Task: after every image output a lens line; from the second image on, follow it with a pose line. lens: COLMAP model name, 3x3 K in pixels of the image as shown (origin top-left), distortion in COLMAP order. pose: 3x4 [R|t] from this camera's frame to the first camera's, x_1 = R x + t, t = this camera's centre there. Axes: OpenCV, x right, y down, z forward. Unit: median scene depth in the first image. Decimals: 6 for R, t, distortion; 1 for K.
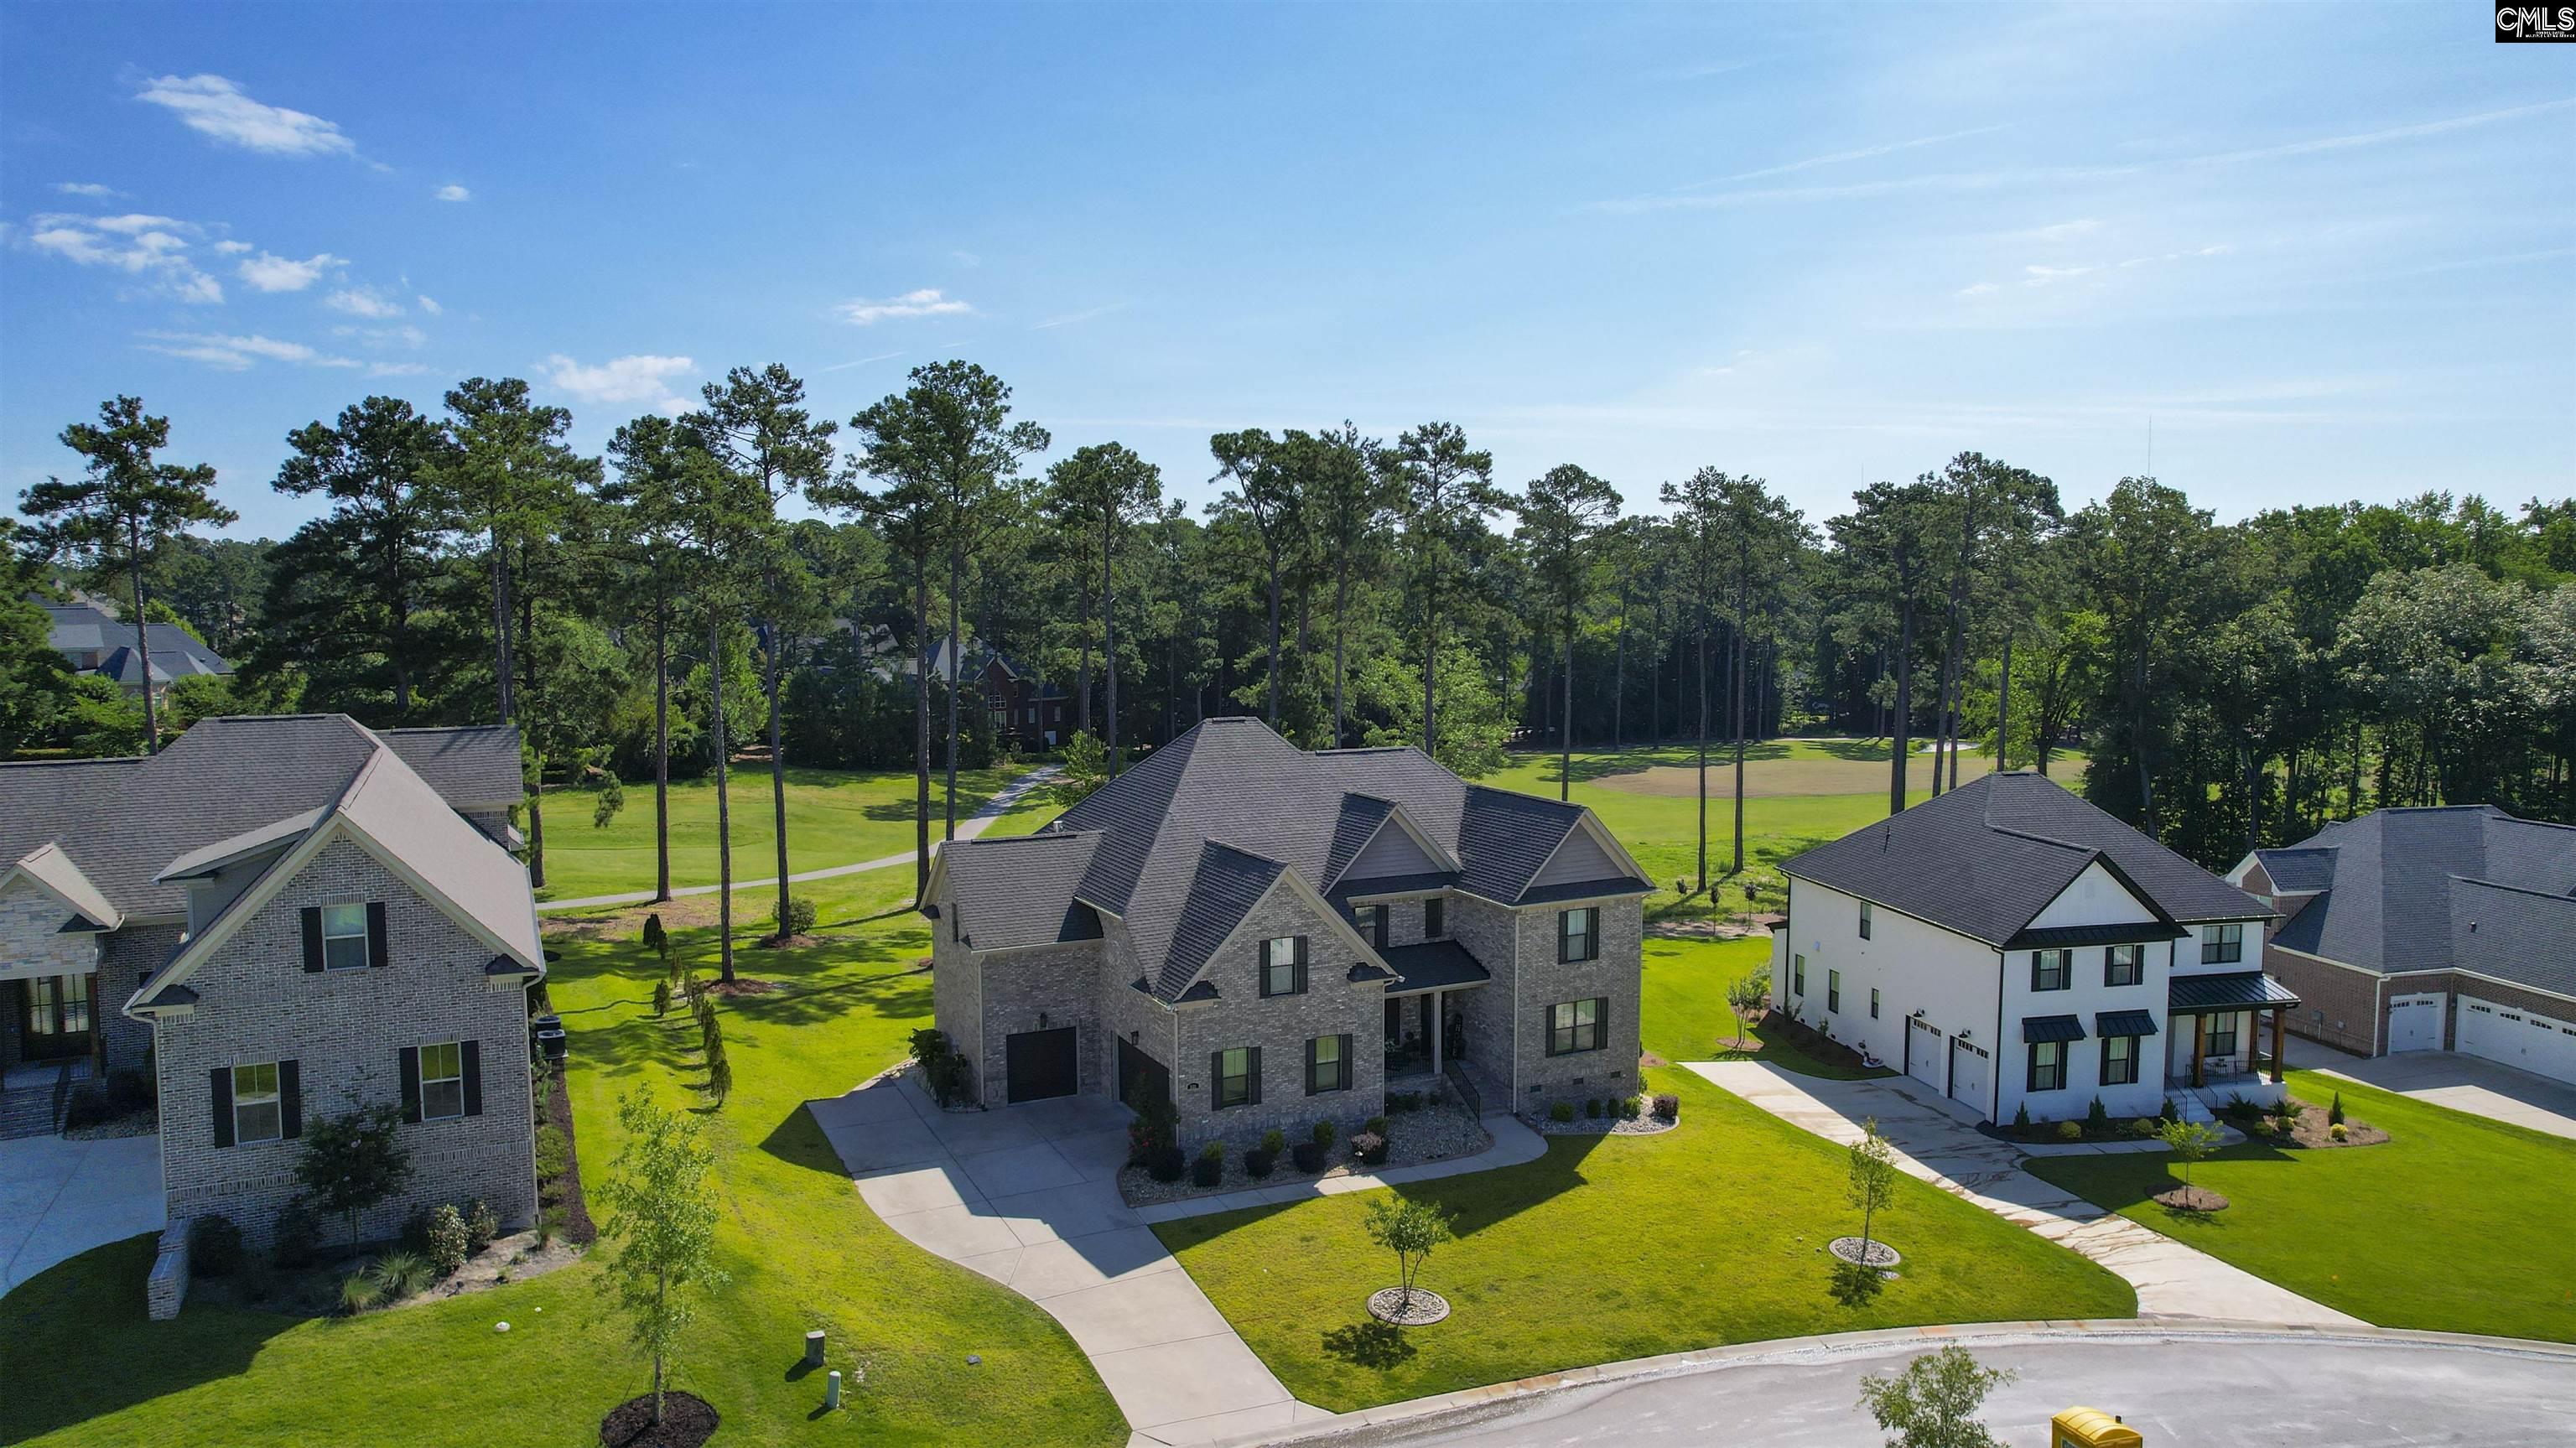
lens RADIAL K [[1649.8, 0, 1317.0], [0, 1649.8, 665.6], [0, 0, 1]] dist [-0.065717, 0.049073]
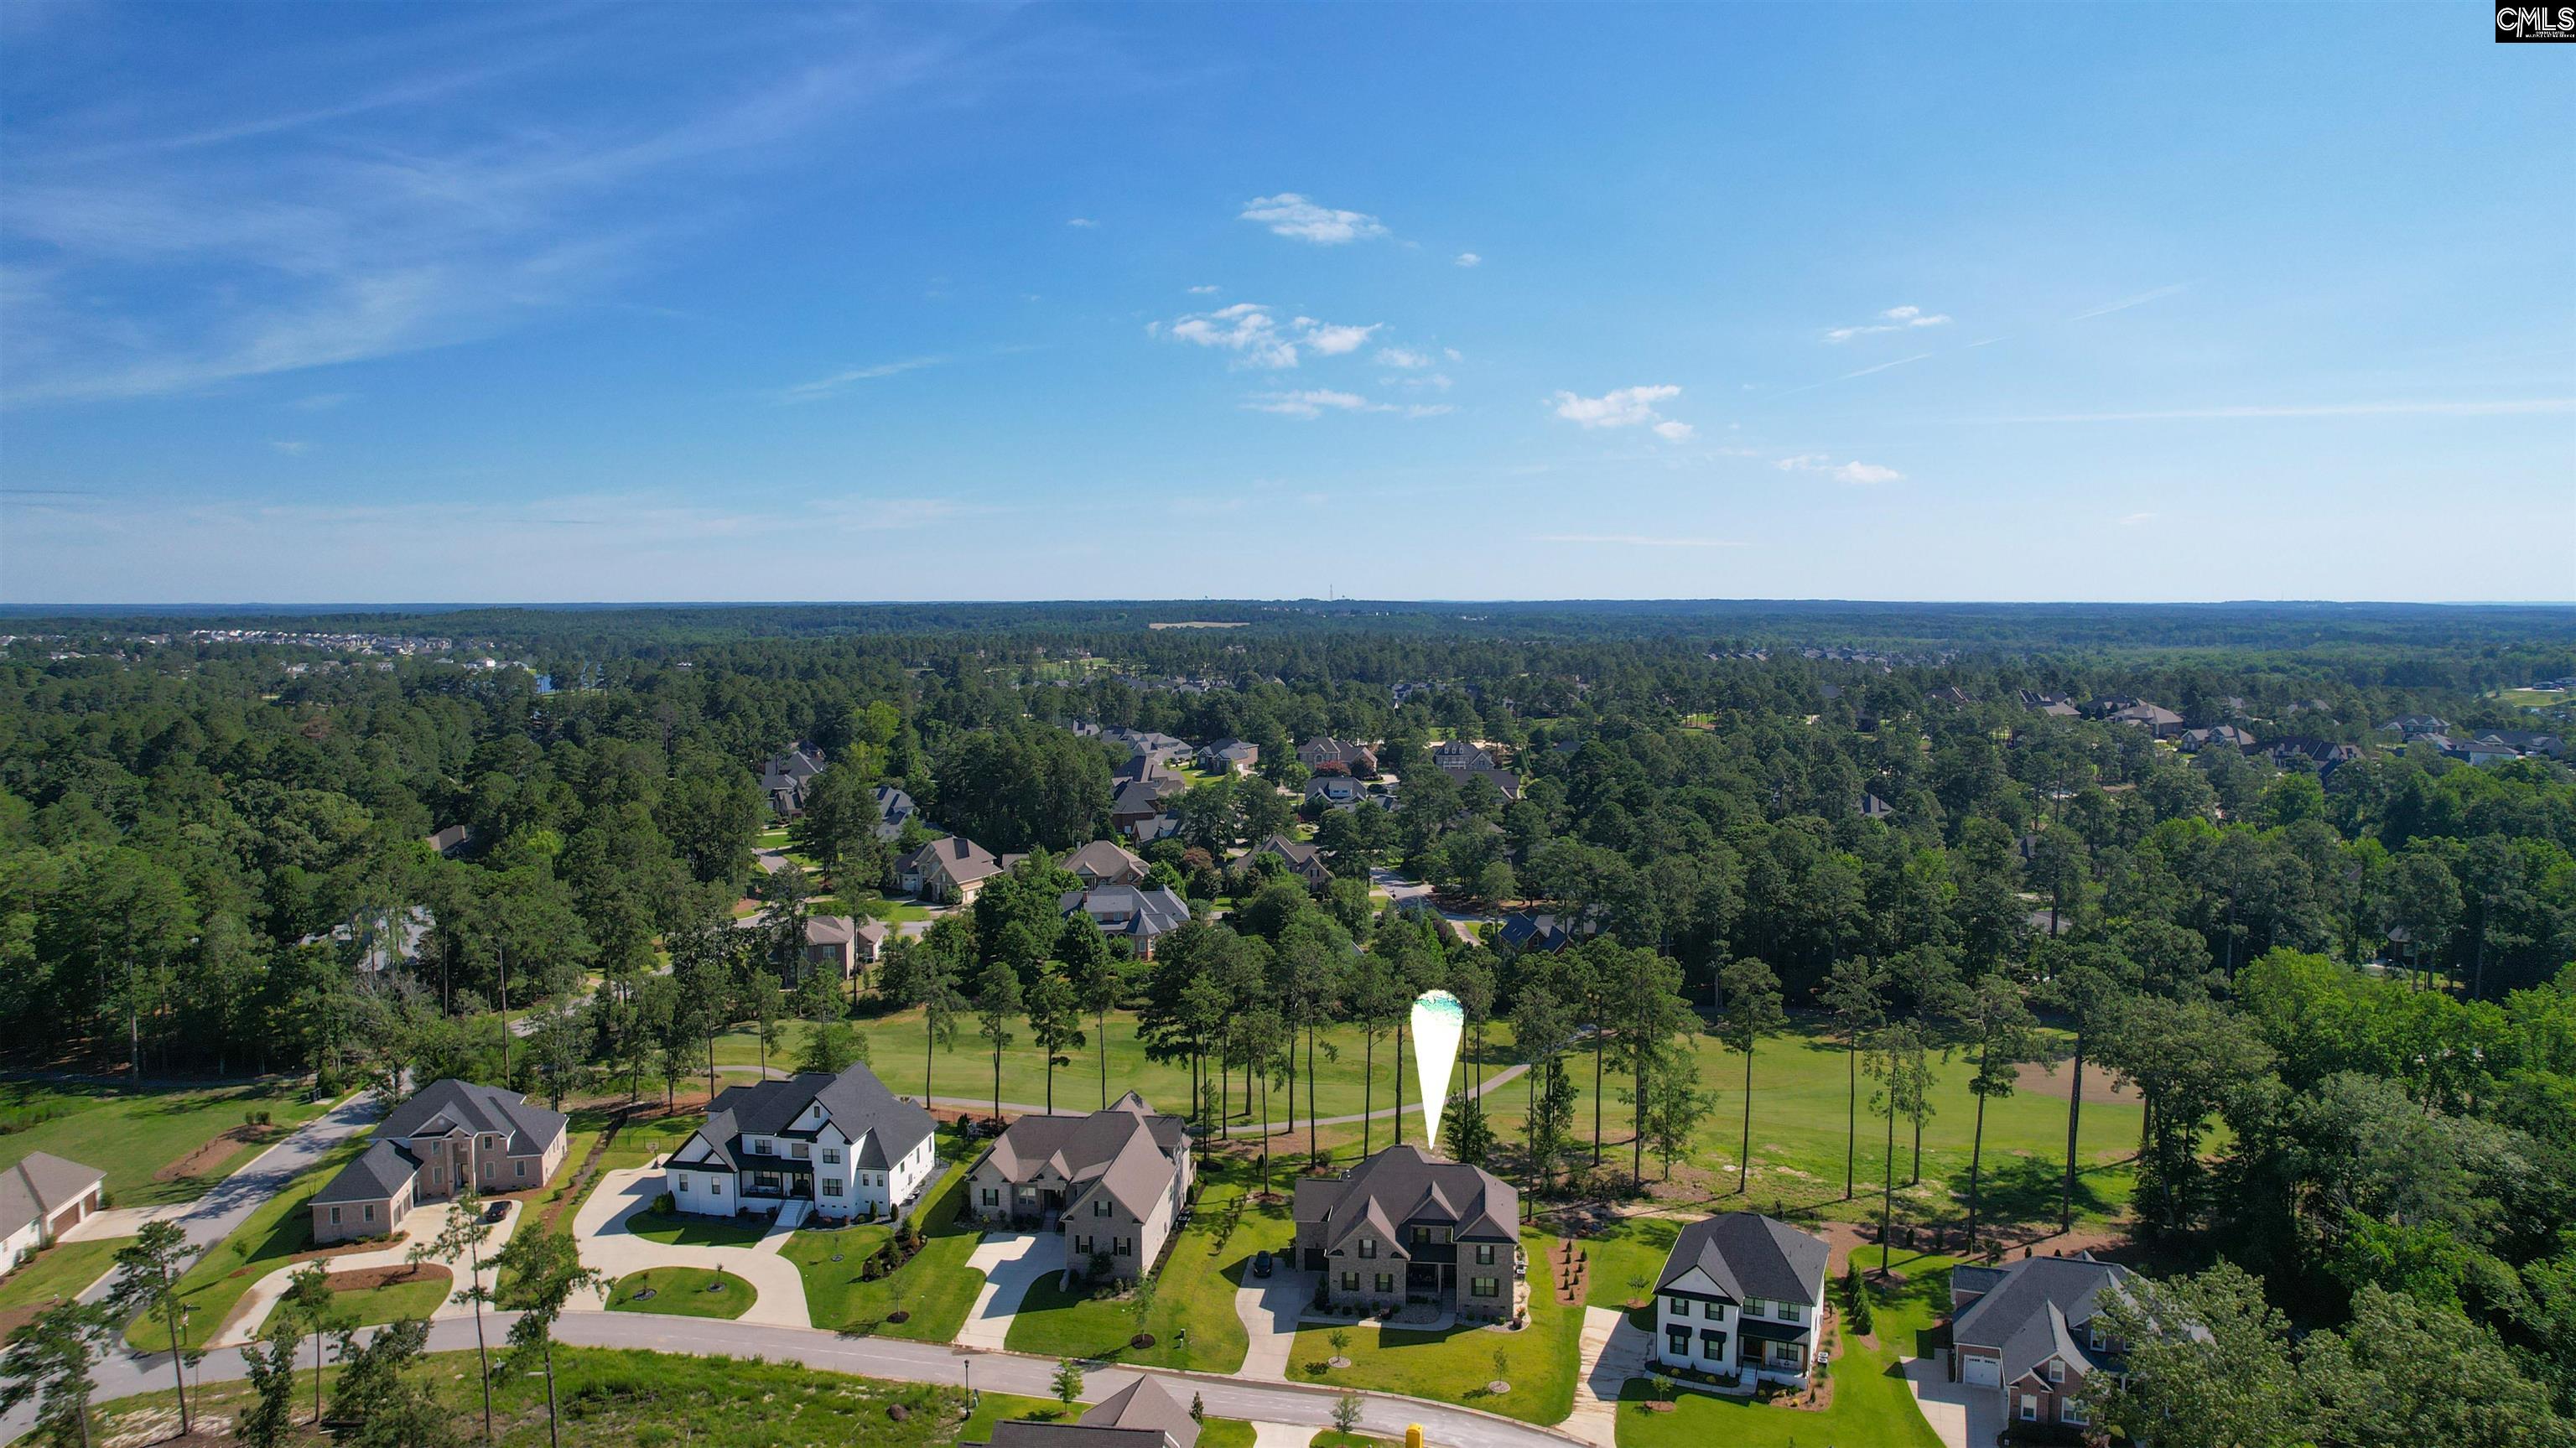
lens RADIAL K [[1646.3, 0, 1309.2], [0, 1646.3, 693.4], [0, 0, 1]] dist [-0.072591, 0.067221]
pose [[0.832336, 0.031830, -0.553357, 1.361960], [-0.025018, 0.999490, 0.019861, -0.804160], [0.553707, -0.002687, 0.832707, -1.411210]]
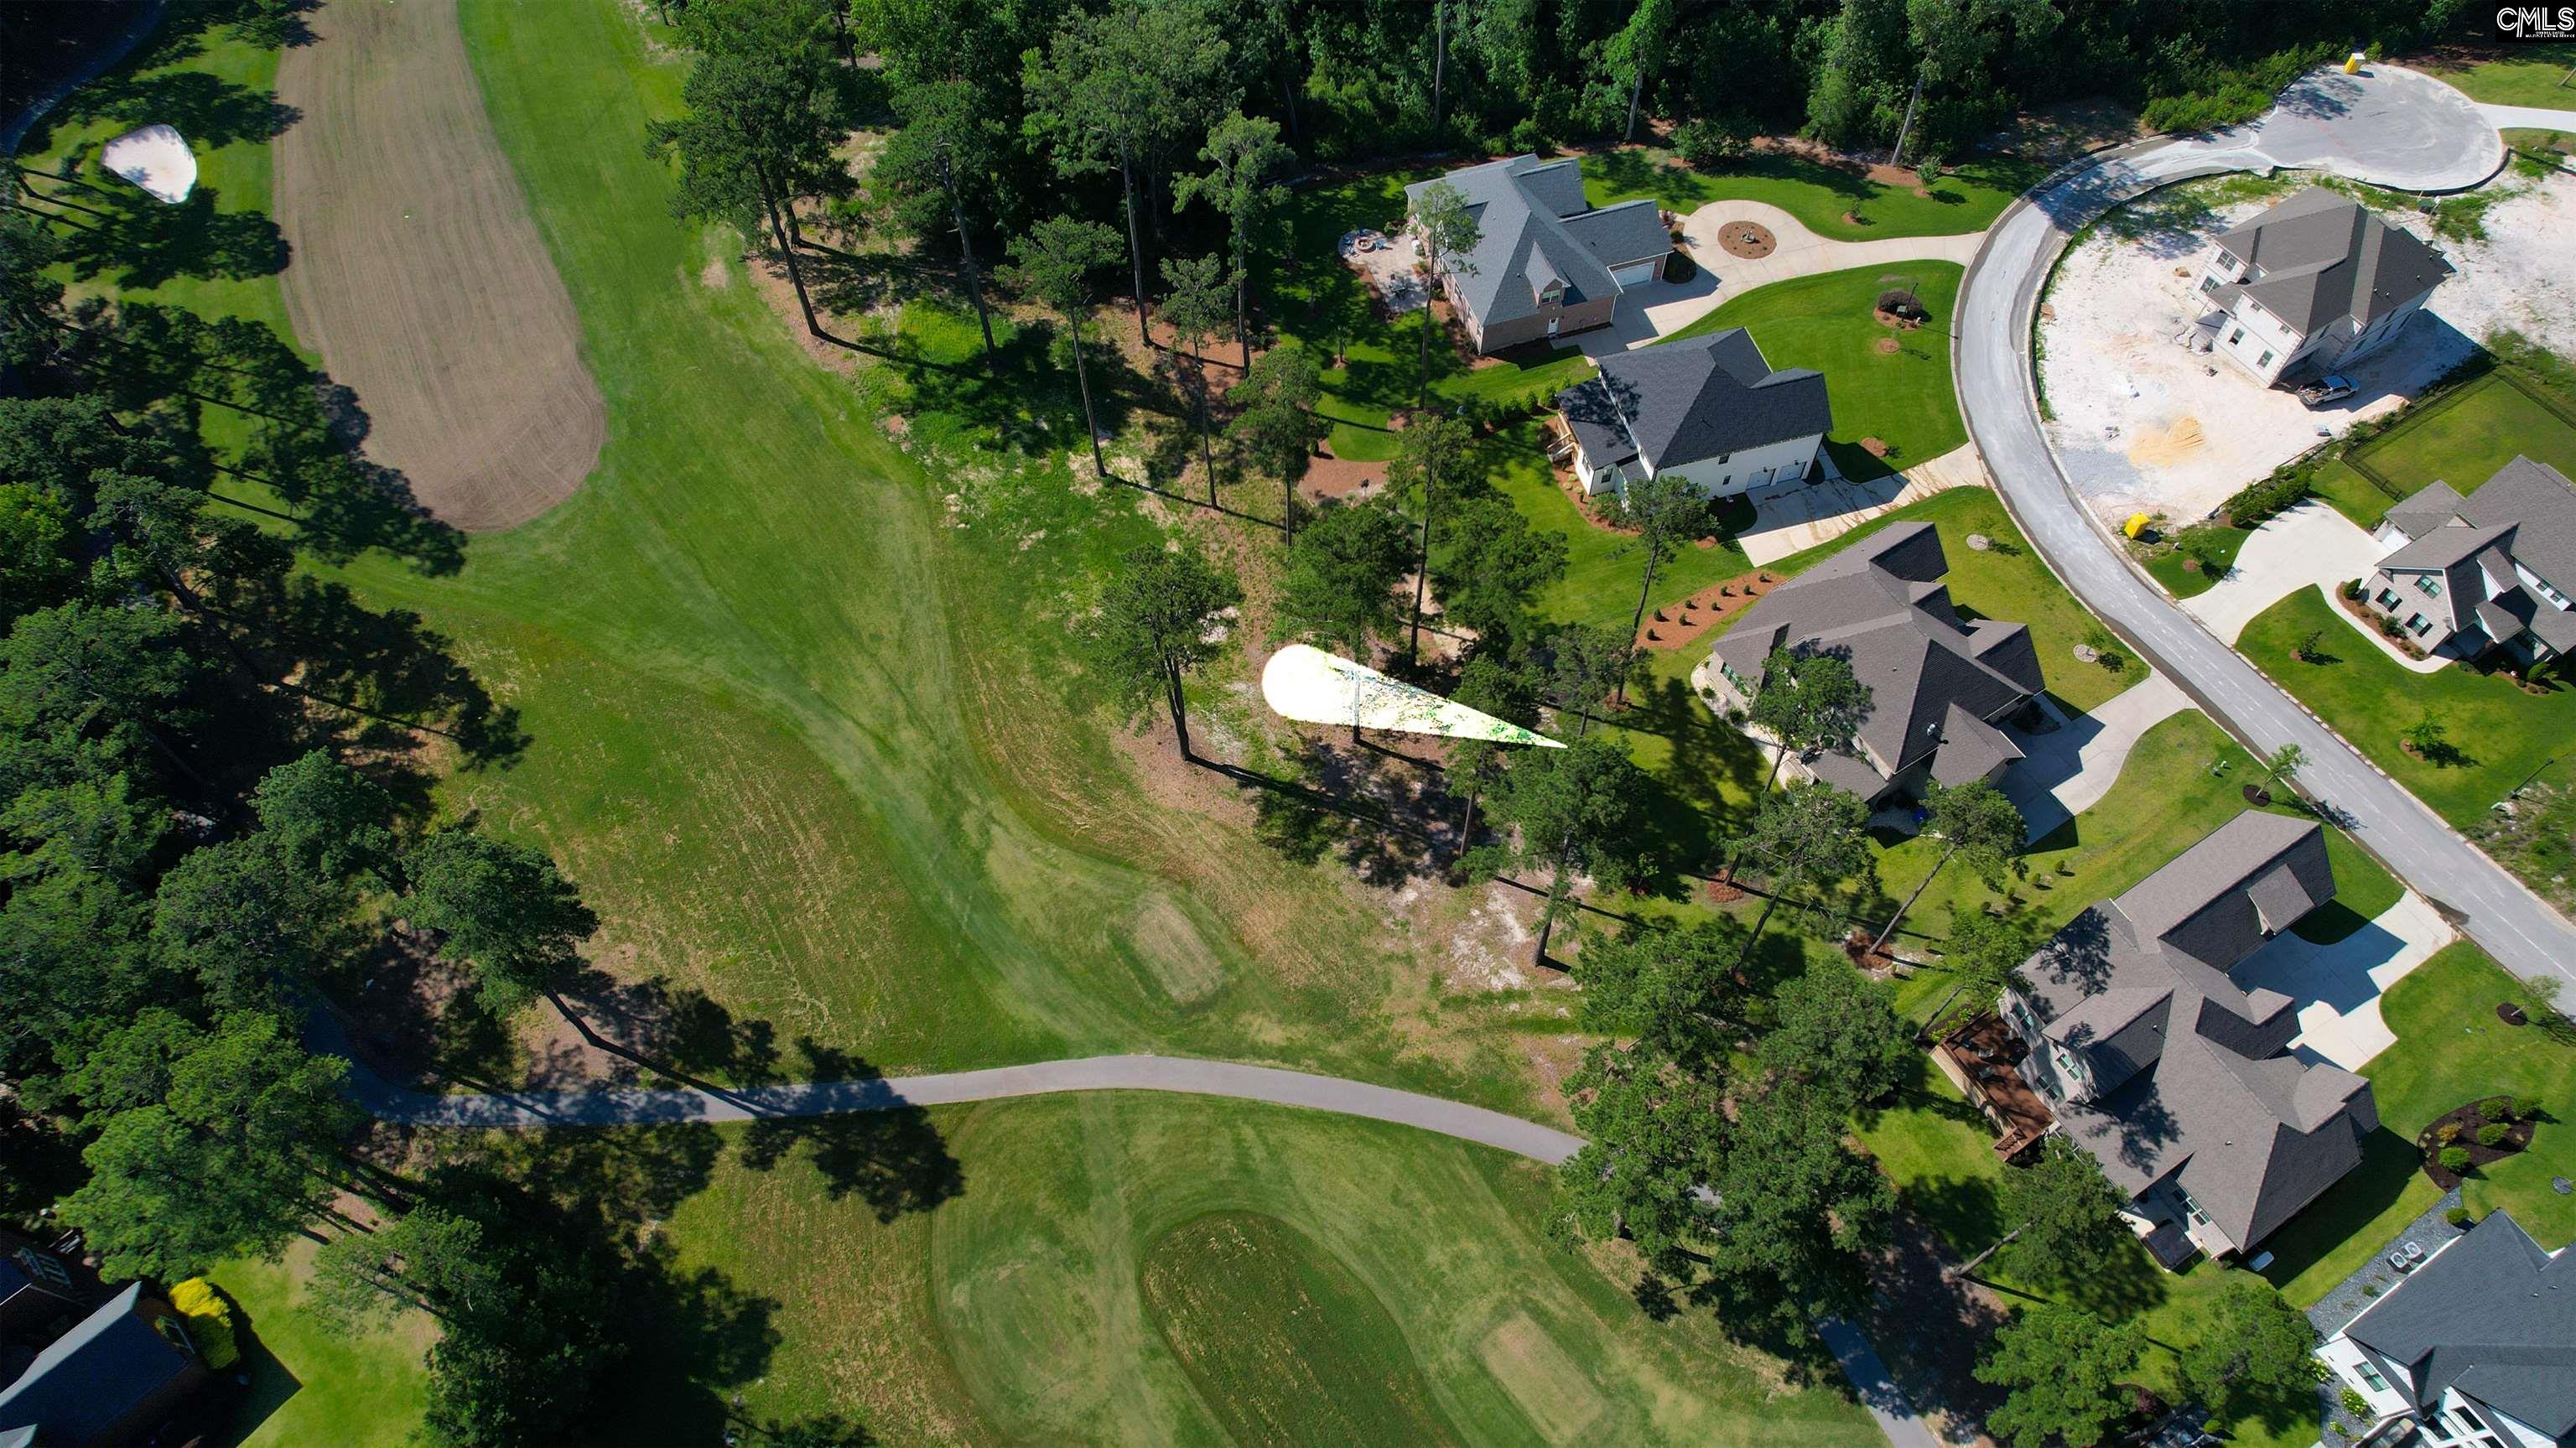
lens RADIAL K [[1649.8, 0, 1317.0], [0, 1649.8, 665.6], [0, 0, 1]] dist [-0.065717, 0.049073]
pose [[-0.075753, -0.826786, 0.557393, -1.238765], [0.053473, 0.554826, 0.830246, -1.785215], [-0.995692, 0.092699, 0.002181, 1.842994]]
